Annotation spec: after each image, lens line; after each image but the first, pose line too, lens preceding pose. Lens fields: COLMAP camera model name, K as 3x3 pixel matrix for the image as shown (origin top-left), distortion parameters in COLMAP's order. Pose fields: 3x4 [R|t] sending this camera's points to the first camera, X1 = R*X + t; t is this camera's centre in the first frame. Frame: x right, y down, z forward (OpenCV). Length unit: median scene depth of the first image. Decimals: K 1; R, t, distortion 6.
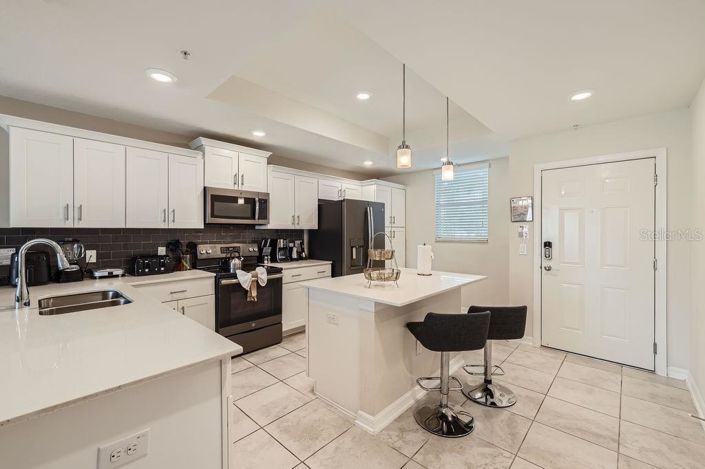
lens RADIAL K [[295.2, 0, 354.5], [0, 295.2, 233.4], [0, 0, 1]] dist [0.001427, -0.000139]
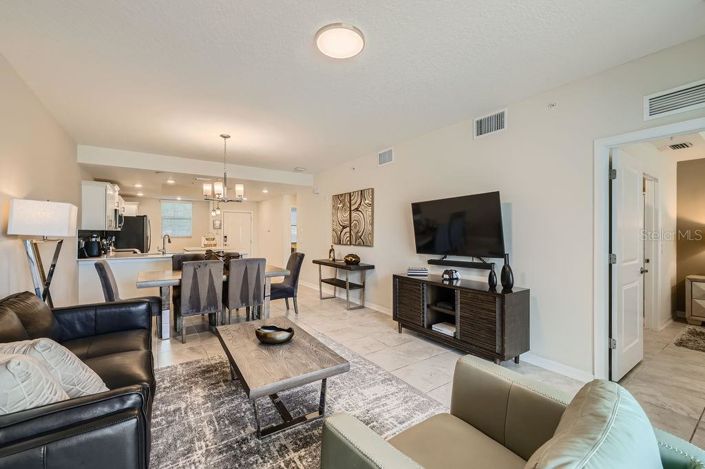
lens RADIAL K [[295.2, 0, 354.5], [0, 295.2, 233.4], [0, 0, 1]] dist [0.001427, -0.000139]
pose [[0.226963, 0.000068, 0.973903, -1.913096], [0.004772, 0.999988, -0.001182, 0.012298], [-0.973892, 0.004916, 0.226960, -0.921788]]
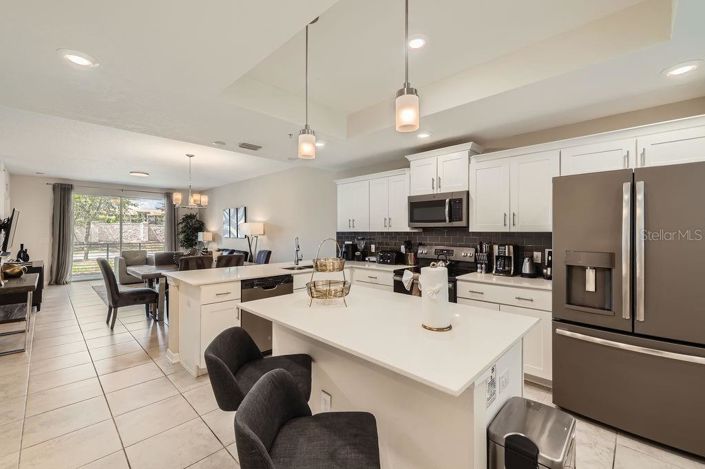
lens RADIAL K [[295.2, 0, 354.5], [0, 295.2, 233.4], [0, 0, 1]] dist [0.001427, -0.000139]
pose [[-0.027305, 0.000357, -0.999627, 0.630514], [-0.014355, 0.999897, 0.000749, -0.007204], [0.999524, 0.014370, -0.027297, 0.753553]]
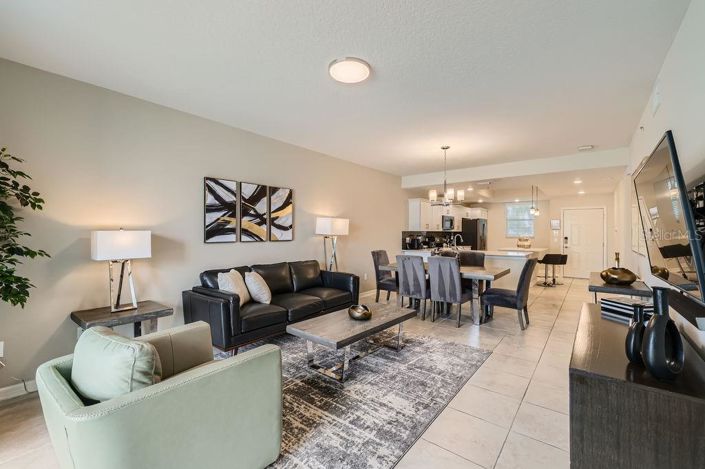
lens RADIAL K [[295.2, 0, 354.5], [0, 295.2, 233.4], [0, 0, 1]] dist [0.001427, -0.000139]
pose [[0.998068, 0.003435, 0.062044, -1.352829], [-0.003209, 0.999988, -0.003740, 0.012004], [-0.062056, 0.003534, 0.998066, -1.467415]]
